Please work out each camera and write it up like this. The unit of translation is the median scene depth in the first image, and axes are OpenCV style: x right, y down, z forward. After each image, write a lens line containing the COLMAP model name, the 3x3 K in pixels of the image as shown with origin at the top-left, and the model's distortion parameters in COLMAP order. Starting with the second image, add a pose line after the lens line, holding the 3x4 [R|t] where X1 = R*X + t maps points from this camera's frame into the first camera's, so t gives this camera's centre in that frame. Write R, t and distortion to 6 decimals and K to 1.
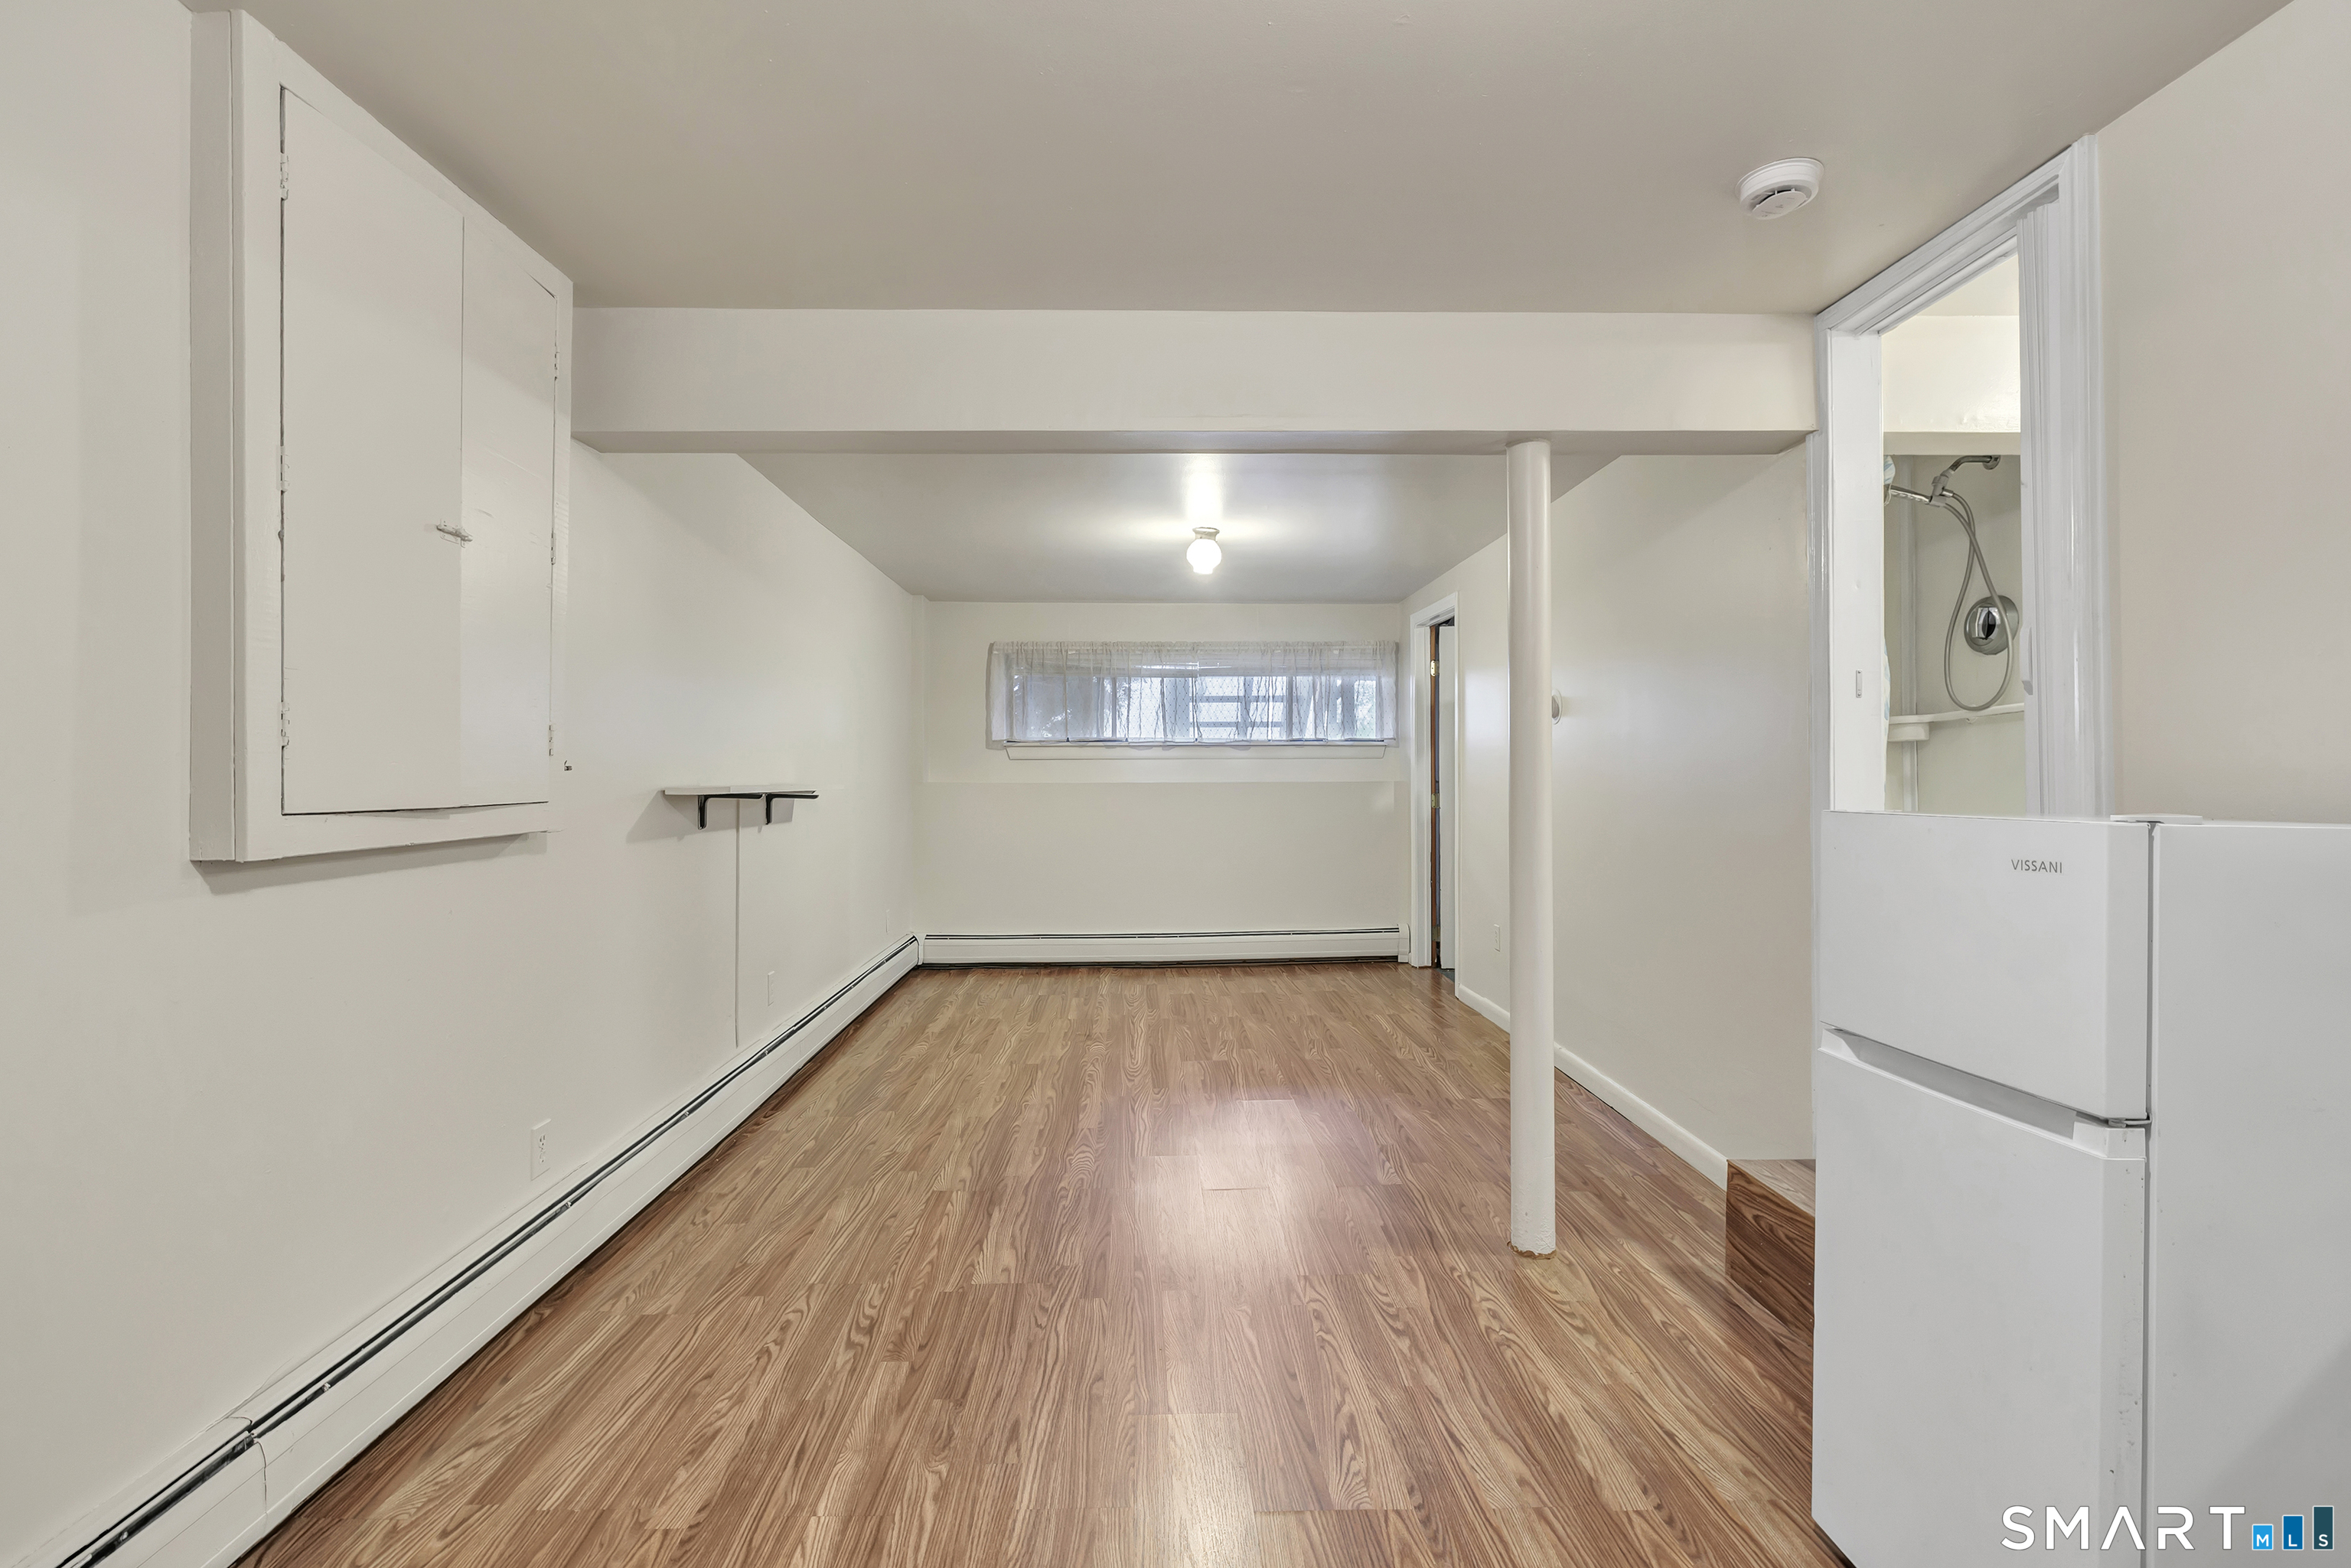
lens RADIAL K [[1041.3, 0, 1154.0], [0, 1041.3, 764.2], [0, 0, 1]] dist [-0.000088, 0.000040]
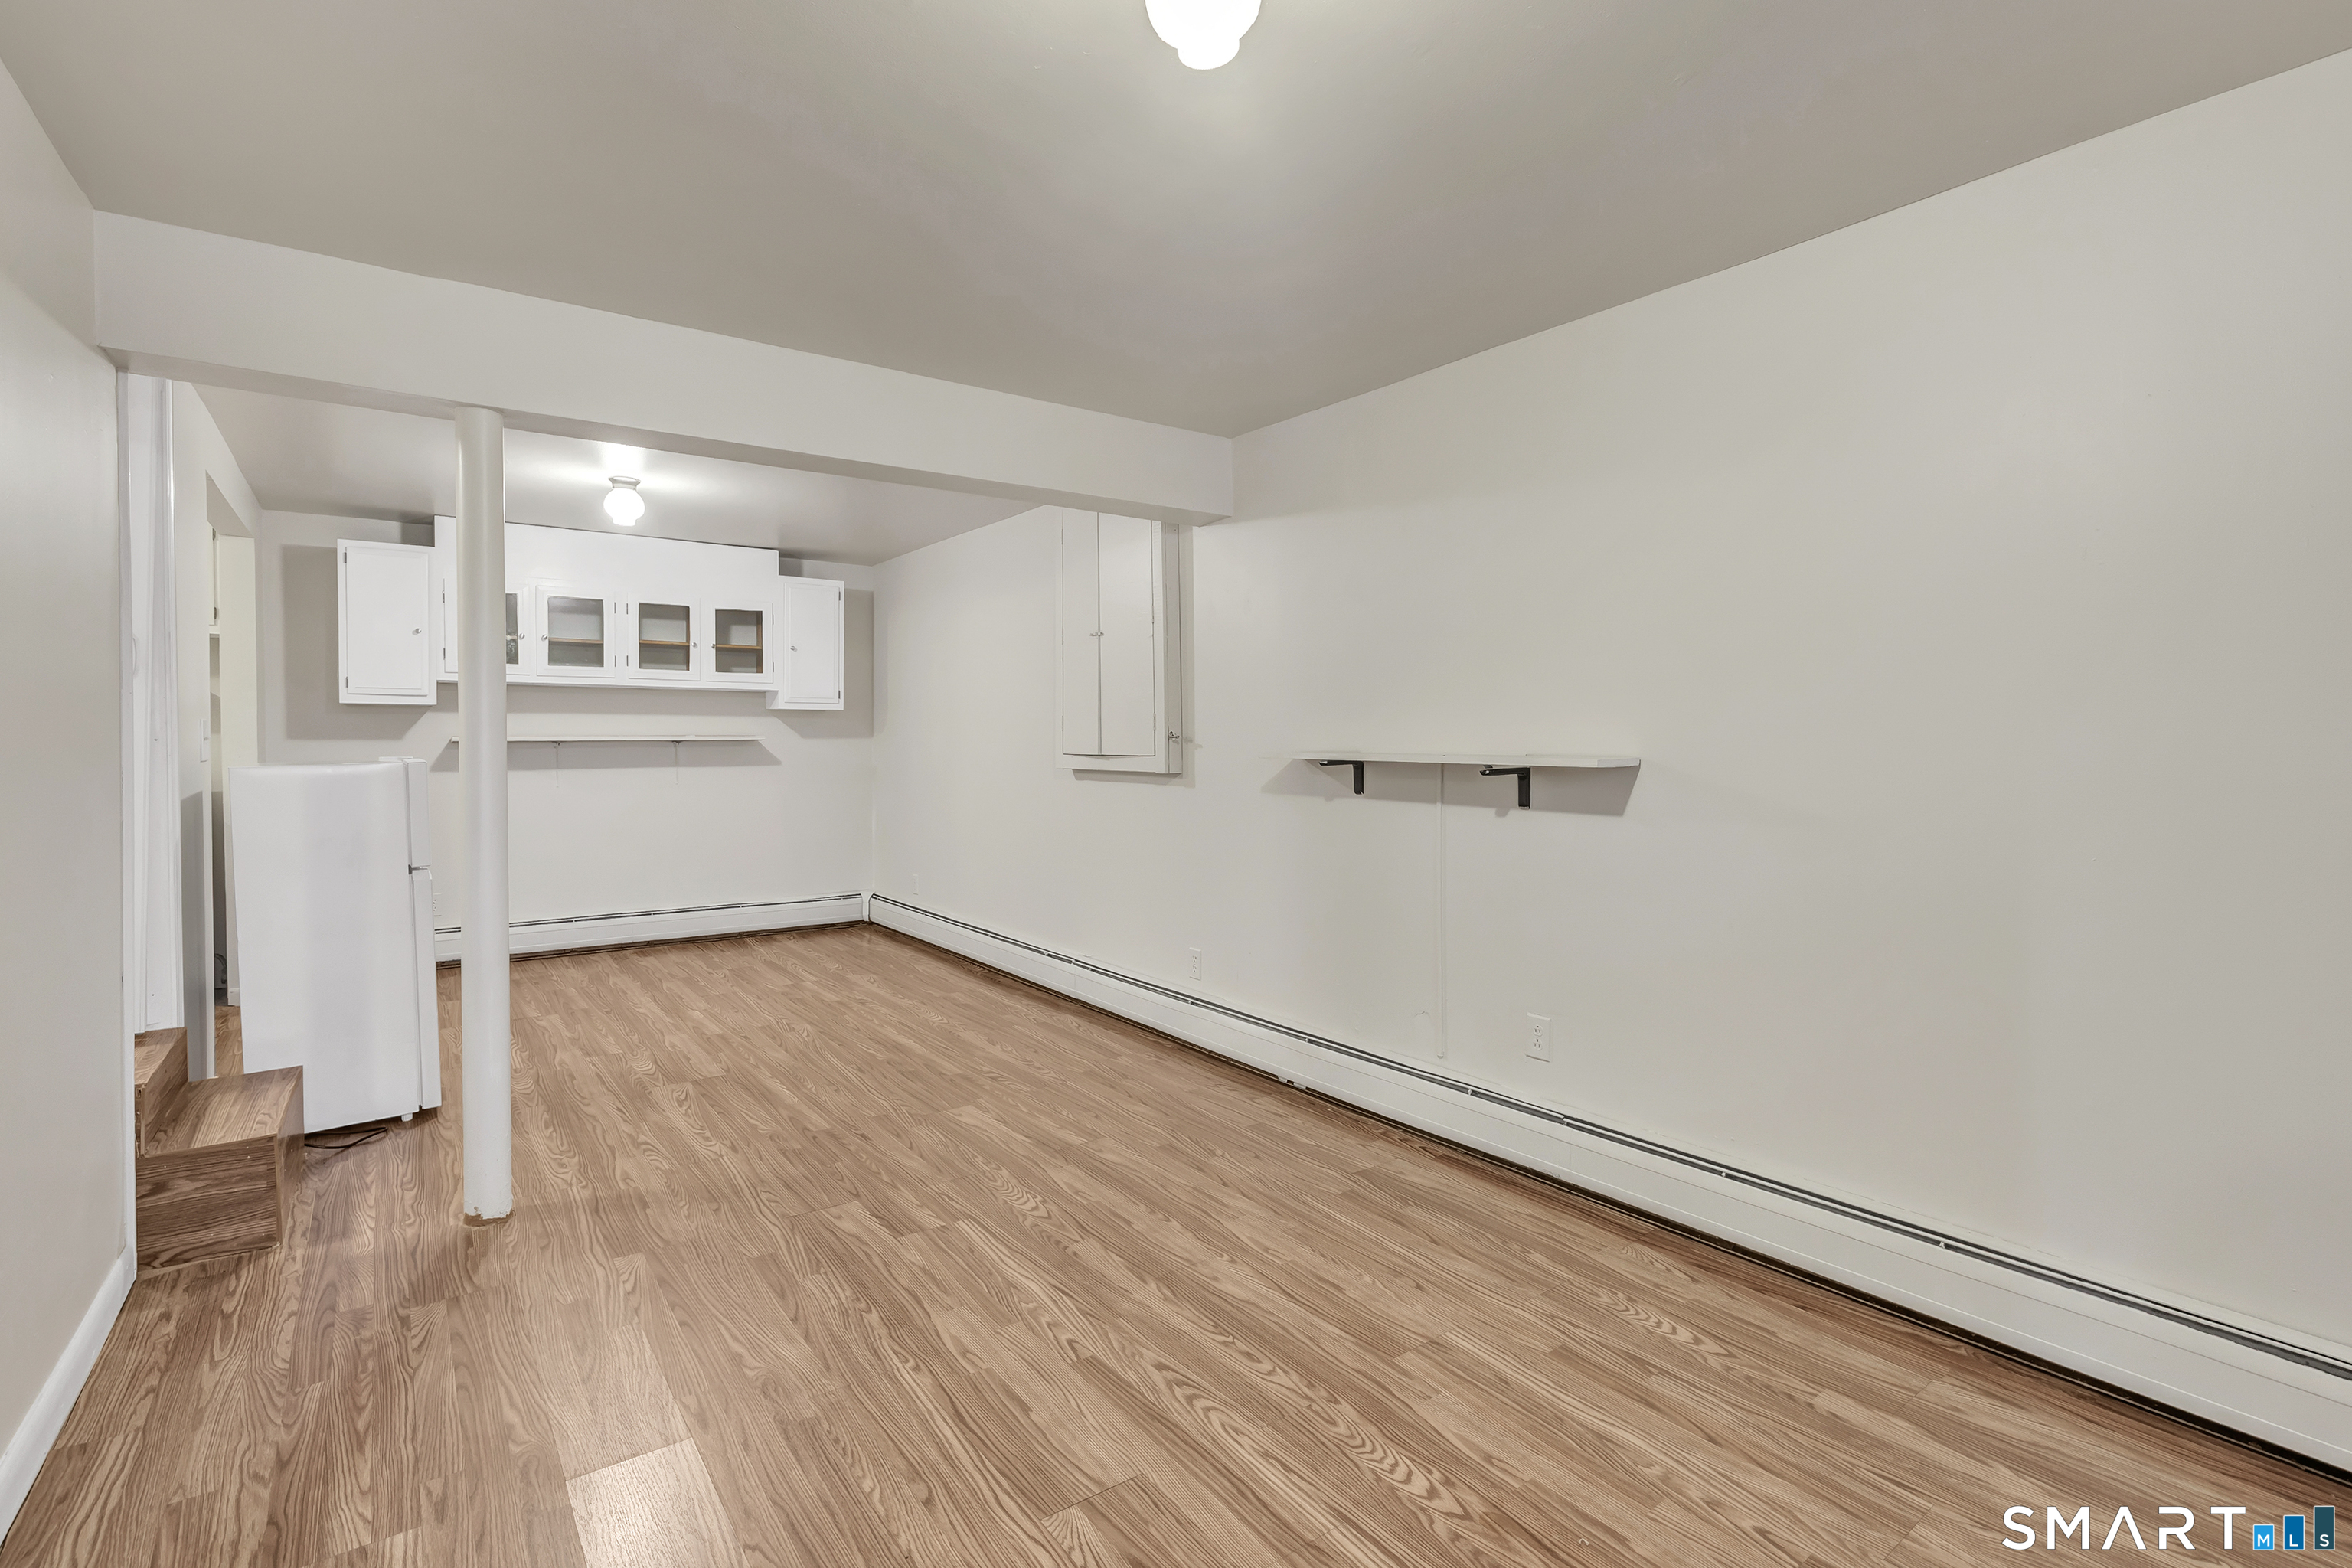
lens RADIAL K [[1088.4, 0, 1143.9], [0, 1088.4, 757.9], [0, 0, 1]] dist [0.002032, -0.000418]
pose [[-0.830250, 0.013963, -0.557217, 0.405953], [0.008773, 0.999890, 0.011984, 0.014470], [0.557323, 0.005062, -0.830280, 2.155618]]
